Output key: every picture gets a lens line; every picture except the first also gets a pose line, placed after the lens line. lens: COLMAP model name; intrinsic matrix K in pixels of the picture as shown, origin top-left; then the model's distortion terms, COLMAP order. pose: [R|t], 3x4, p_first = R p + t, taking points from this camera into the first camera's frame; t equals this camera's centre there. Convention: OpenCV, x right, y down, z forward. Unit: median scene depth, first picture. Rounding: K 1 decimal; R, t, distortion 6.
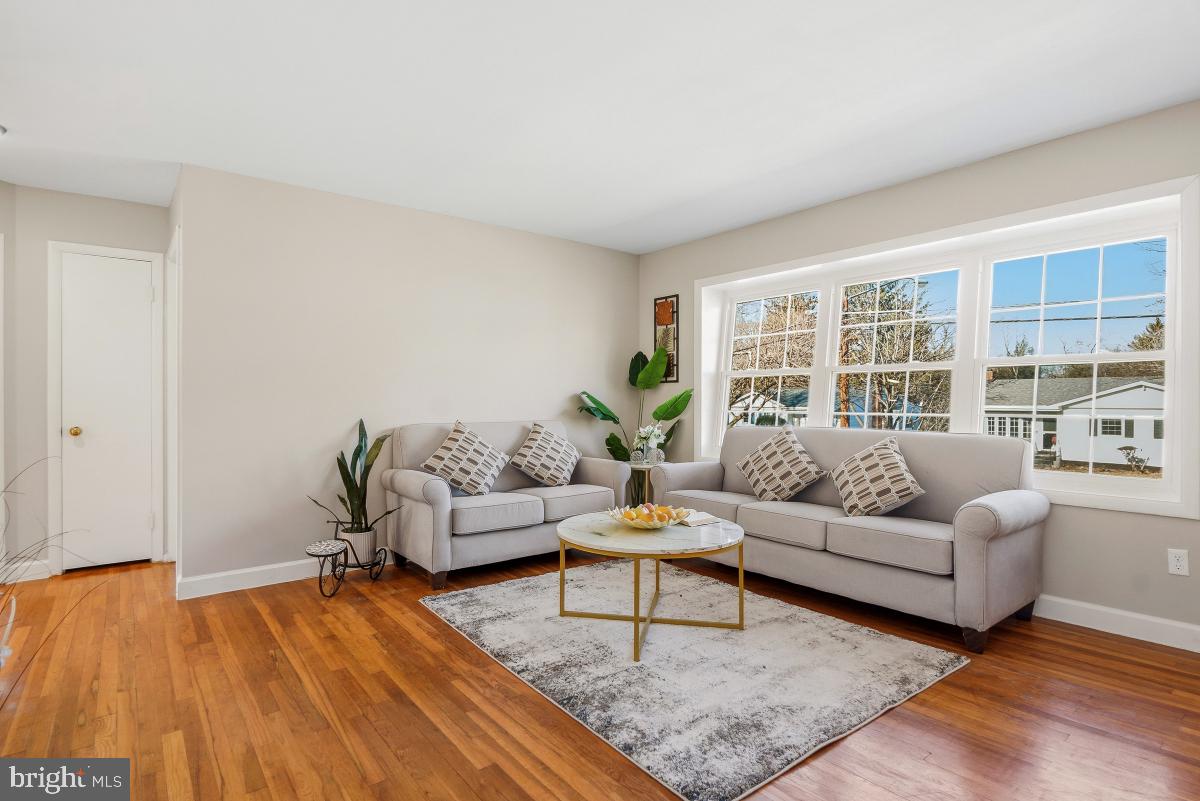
lens RADIAL K [[611.7, 0, 602.1], [0, 611.7, 395.0], [0, 0, 1]] dist [0.000069, -0.000591]
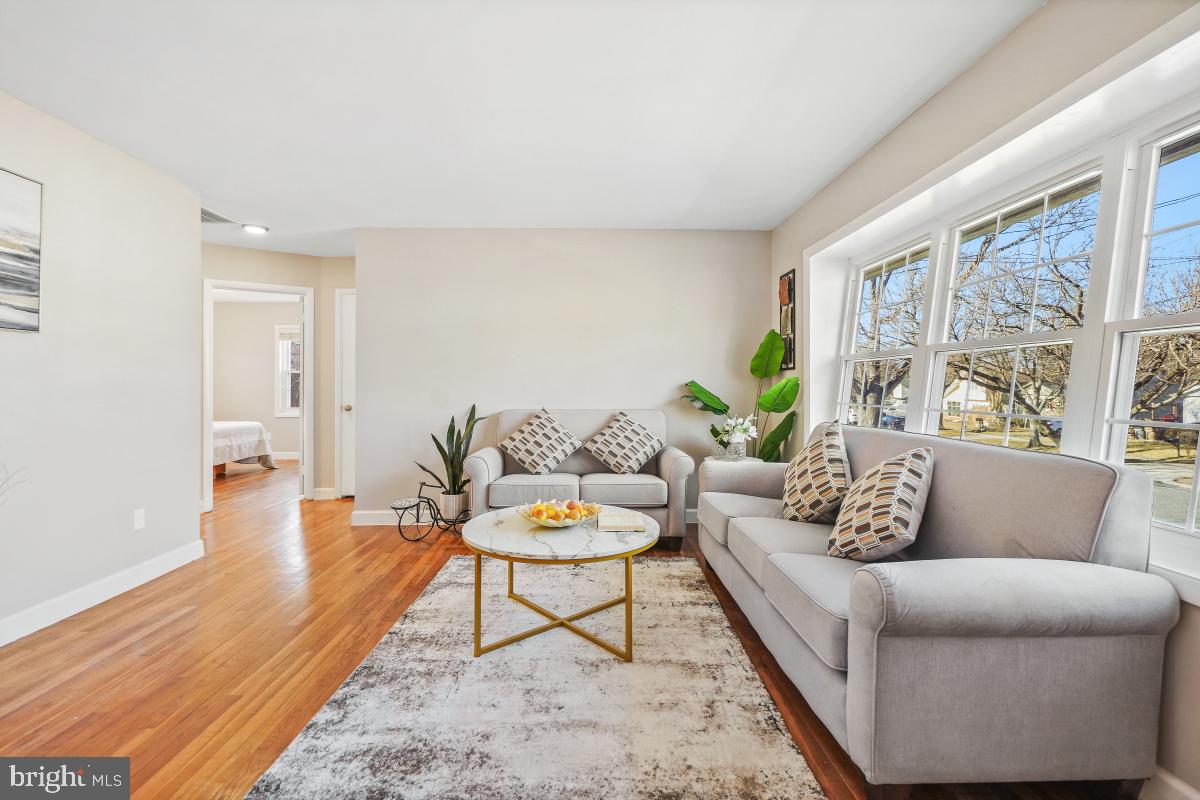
lens RADIAL K [[545.3, 0, 594.8], [0, 545.3, 379.7], [0, 0, 1]] dist [-0.004181, -0.000533]
pose [[0.791298, -0.006169, -0.611400, 0.514405], [0.004385, 0.999981, -0.004414, -0.005132], [0.611416, 0.000811, 0.791309, 0.288788]]
